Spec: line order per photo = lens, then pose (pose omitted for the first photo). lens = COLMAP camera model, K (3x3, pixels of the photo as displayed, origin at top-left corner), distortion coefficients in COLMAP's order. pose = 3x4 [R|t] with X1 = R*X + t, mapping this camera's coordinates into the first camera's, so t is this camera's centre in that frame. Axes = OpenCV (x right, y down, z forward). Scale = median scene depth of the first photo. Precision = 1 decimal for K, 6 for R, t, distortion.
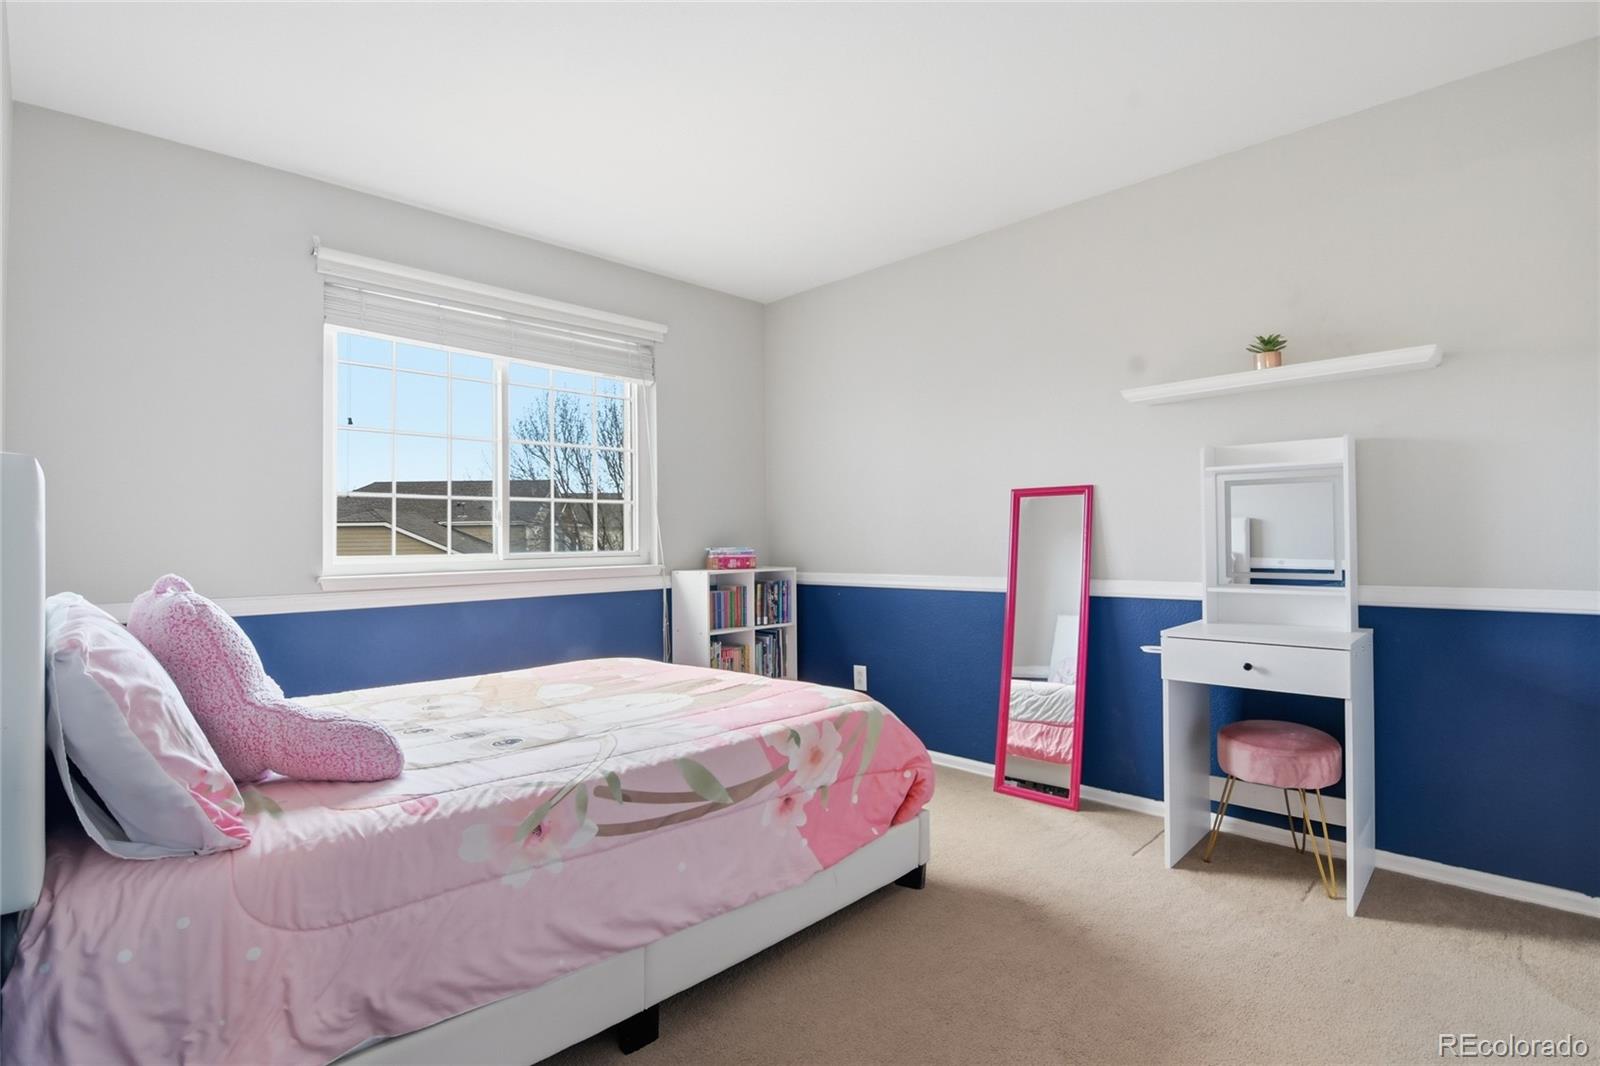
lens RADIAL K [[791.1, 0, 801.4], [0, 791.1, 522.4], [0, 0, 1]] dist [0.001138, -0.015491]
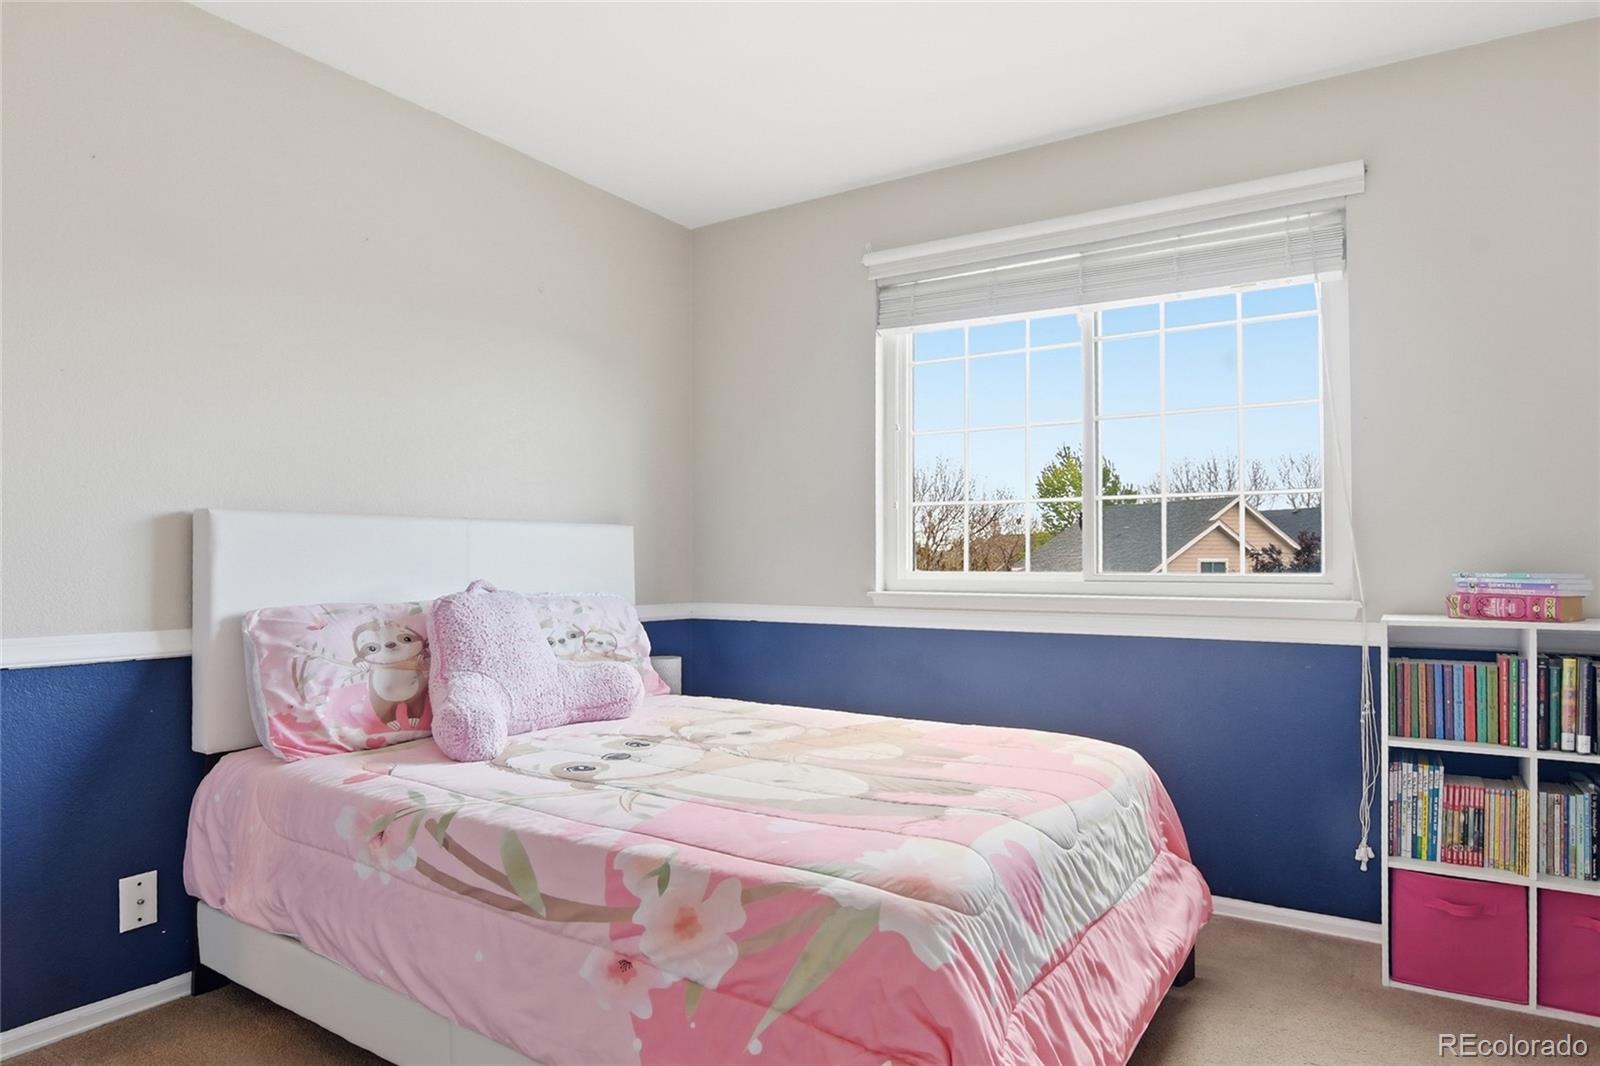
lens RADIAL K [[942.6, 0, 803.4], [0, 942.6, 549.3], [0, 0, 1]] dist [0.001903, -0.034929]
pose [[0.205310, 0.001021, -0.978696, 0.738525], [0.019761, 0.999791, 0.005188, 0.012948], [0.978497, -0.020405, 0.205247, 0.962812]]
